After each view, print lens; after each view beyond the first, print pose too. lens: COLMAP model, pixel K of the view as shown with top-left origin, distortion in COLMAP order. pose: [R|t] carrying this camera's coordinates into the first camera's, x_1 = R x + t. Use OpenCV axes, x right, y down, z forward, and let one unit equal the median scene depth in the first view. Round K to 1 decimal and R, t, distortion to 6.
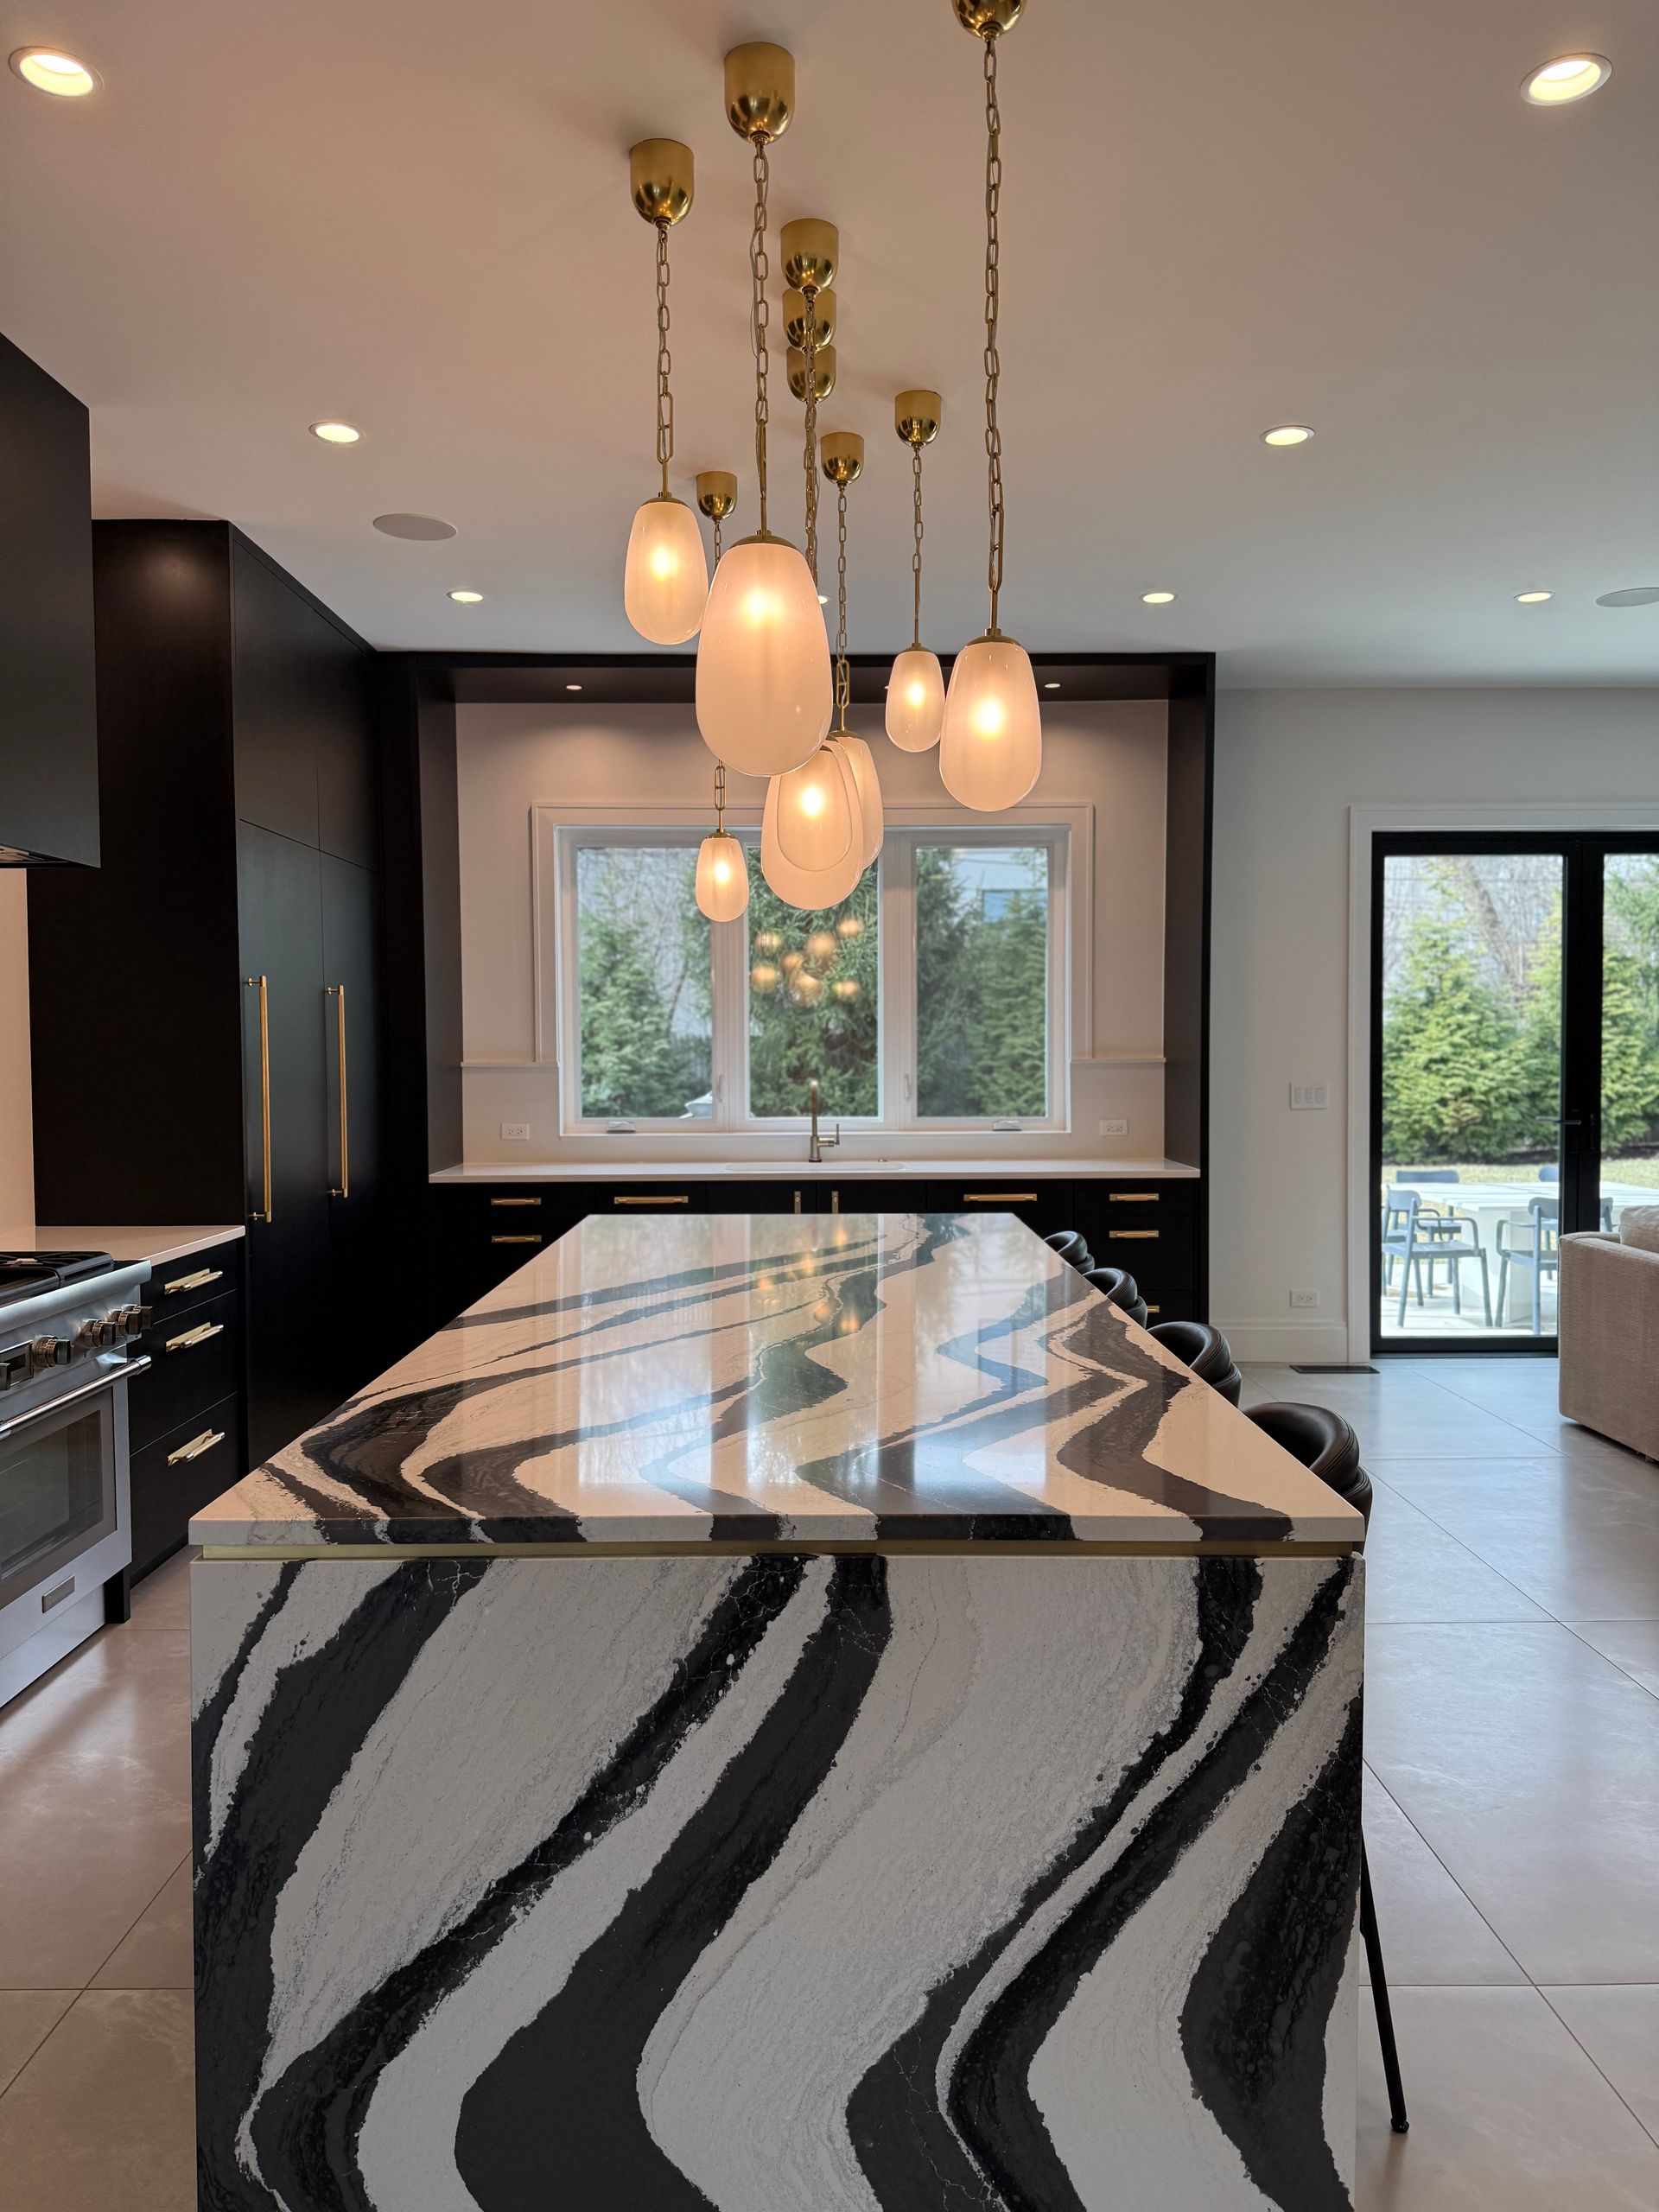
lens RADIAL K [[1554.8, 0, 833.8], [0, 1554.8, 1102.1], [0, 0, 1]] dist [0.040767, -0.044536]
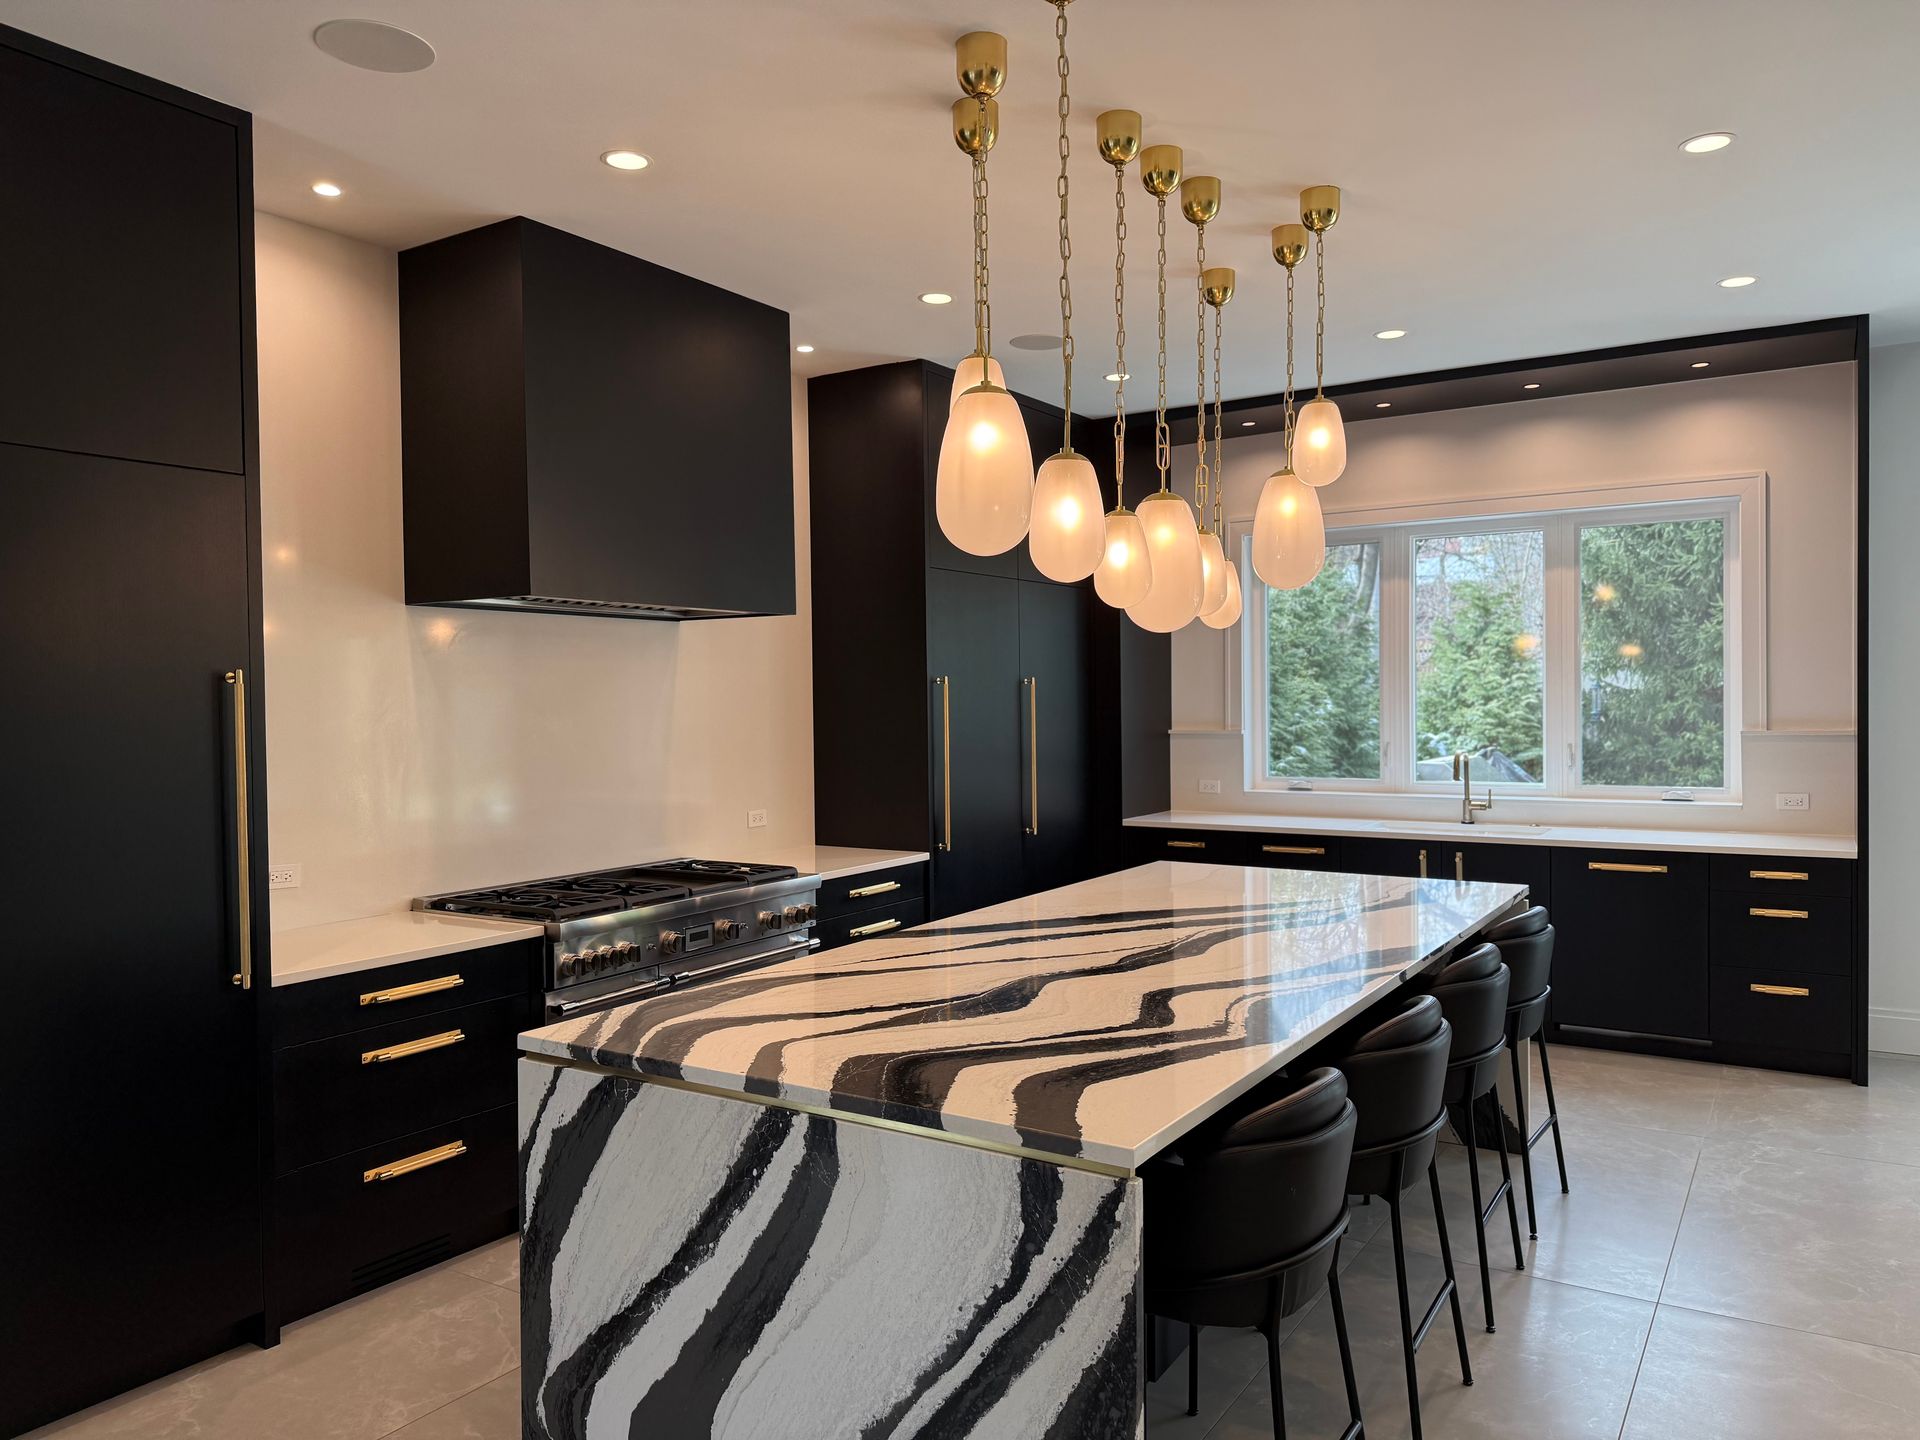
lens RADIAL K [[1349.5, 0, 972.8], [0, 1349.5, 717.4], [0, 0, 1]] dist [0.040767, -0.044536]
pose [[0.841189, 0.002396, -0.540736, 0.819292], [-0.012044, 0.999825, -0.014306, -0.069615], [0.540607, 0.018547, 0.841071, -0.004799]]
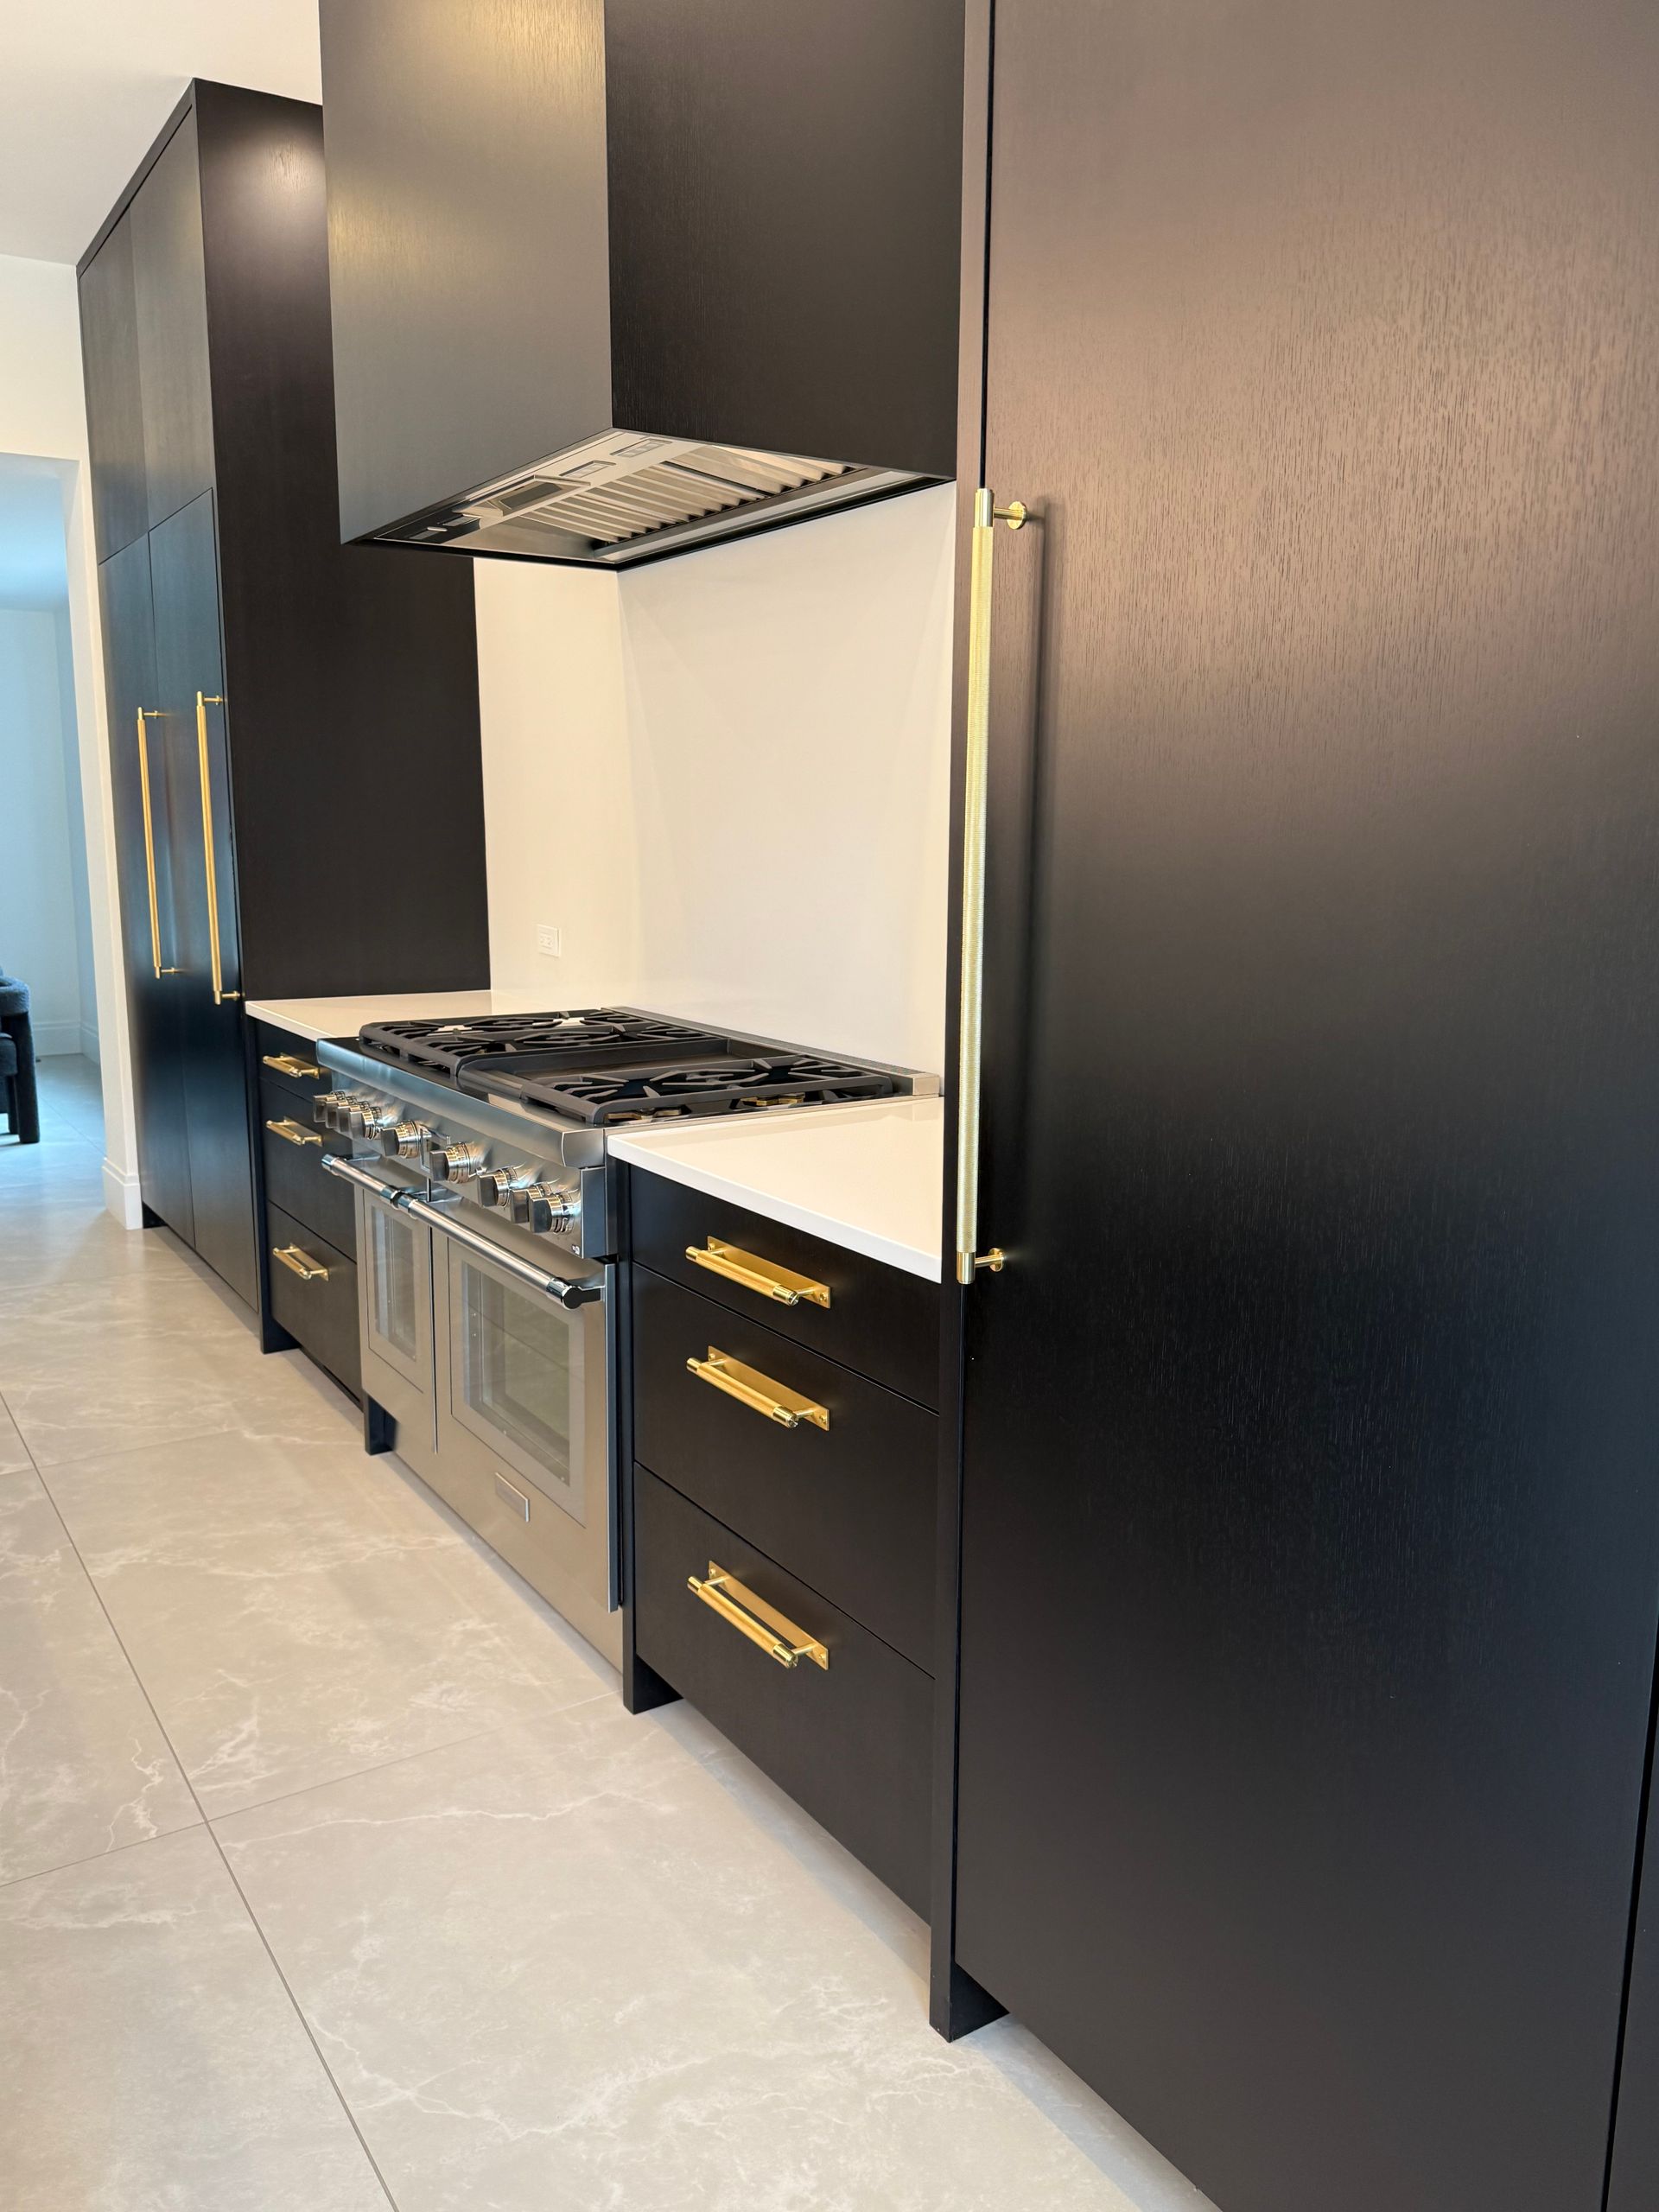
lens RADIAL K [[1662.4, 0, 841.6], [0, 1662.4, 1112.3], [0, 0, 1]] dist [0.034242, -0.042037]
pose [[-0.836887, 0.093316, -0.539363, -0.415227], [-0.024502, 0.977987, 0.207222, -0.078362], [0.546827, 0.186637, -0.816178, 3.371286]]
